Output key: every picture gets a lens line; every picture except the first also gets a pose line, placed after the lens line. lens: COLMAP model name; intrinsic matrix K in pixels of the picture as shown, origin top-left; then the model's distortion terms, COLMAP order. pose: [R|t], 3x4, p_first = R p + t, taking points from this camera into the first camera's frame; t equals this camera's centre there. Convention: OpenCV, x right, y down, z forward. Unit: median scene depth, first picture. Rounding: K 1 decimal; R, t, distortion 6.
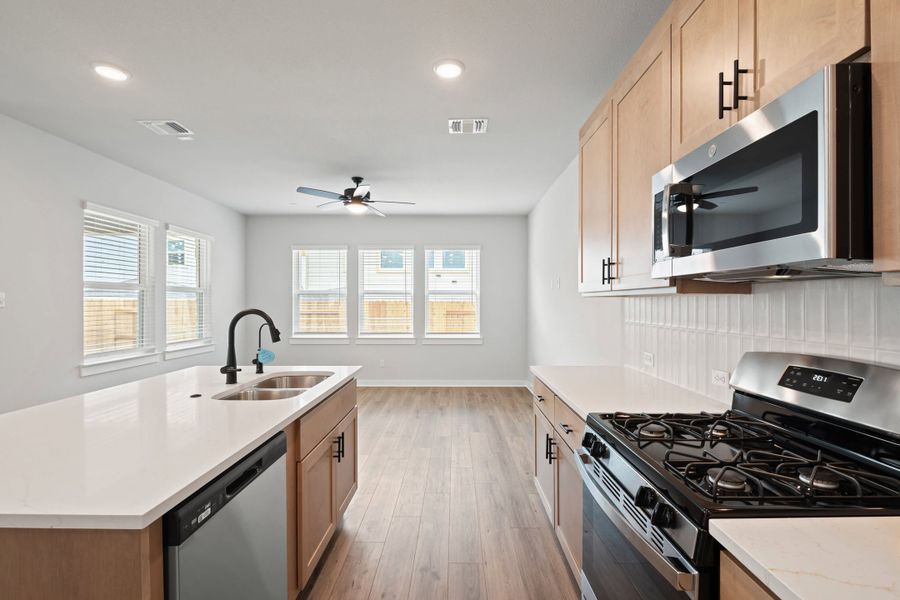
lens RADIAL K [[408.0, 0, 451.9], [0, 408.0, 301.8], [0, 0, 1]] dist [0.004463, -0.007353]
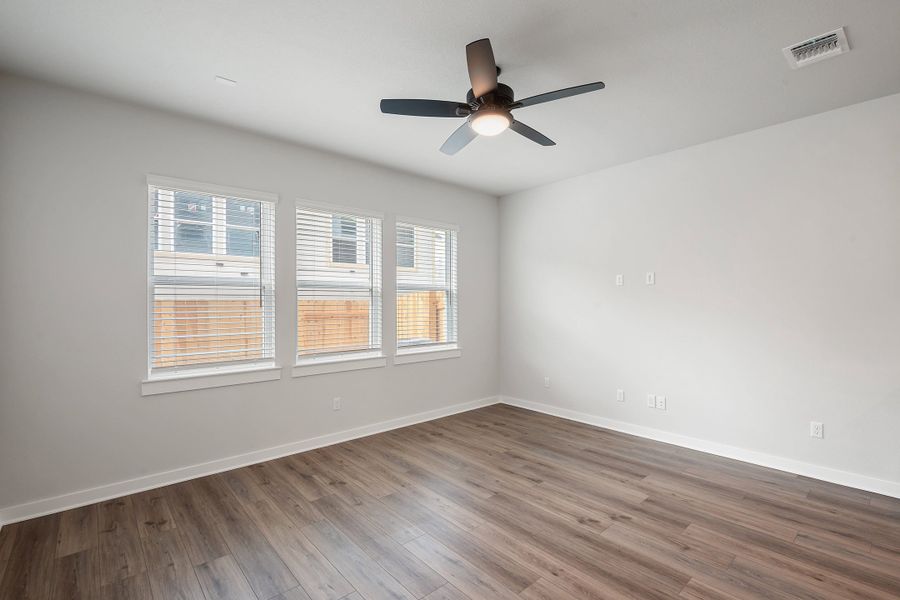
lens RADIAL K [[409.6, 0, 452.9], [0, 409.6, 300.4], [0, 0, 1]] dist [0.001745, -0.006090]
pose [[0.742332, 0.000559, 0.670032, -0.648853], [0.001641, 0.999995, -0.002653, 0.002517], [-0.670030, 0.003069, 0.742328, 0.647383]]
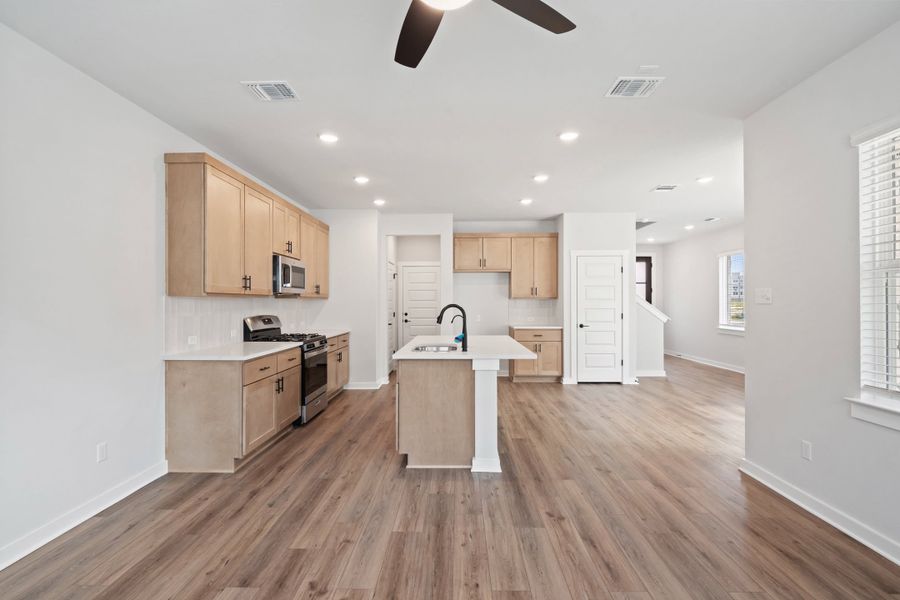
lens RADIAL K [[422.7, 0, 451.1], [0, 422.7, 300.7], [0, 0, 1]] dist [0.005218, -0.006965]
pose [[-0.999944, 0.003253, 0.010093, -0.244192], [0.003212, 0.999987, -0.004052, 0.005232], [-0.010106, -0.004019, -0.999941, 1.349530]]
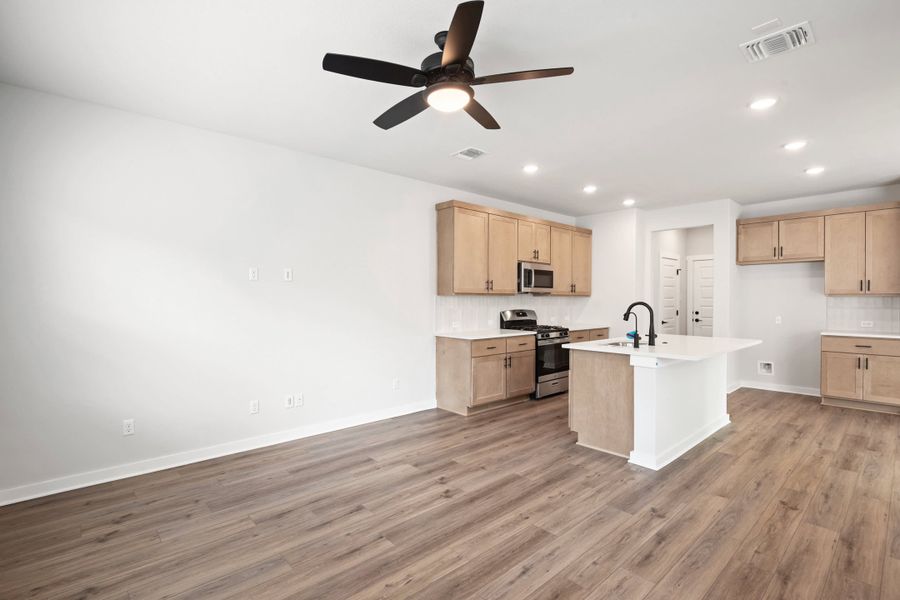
lens RADIAL K [[422.7, 0, 451.1], [0, 422.7, 300.7], [0, 0, 1]] dist [0.005218, -0.006965]
pose [[-0.679669, -0.002873, 0.733513, -0.616749], [-0.001181, 0.999995, 0.002823, 0.004153], [-0.733518, 0.001052, -0.679669, 1.372669]]
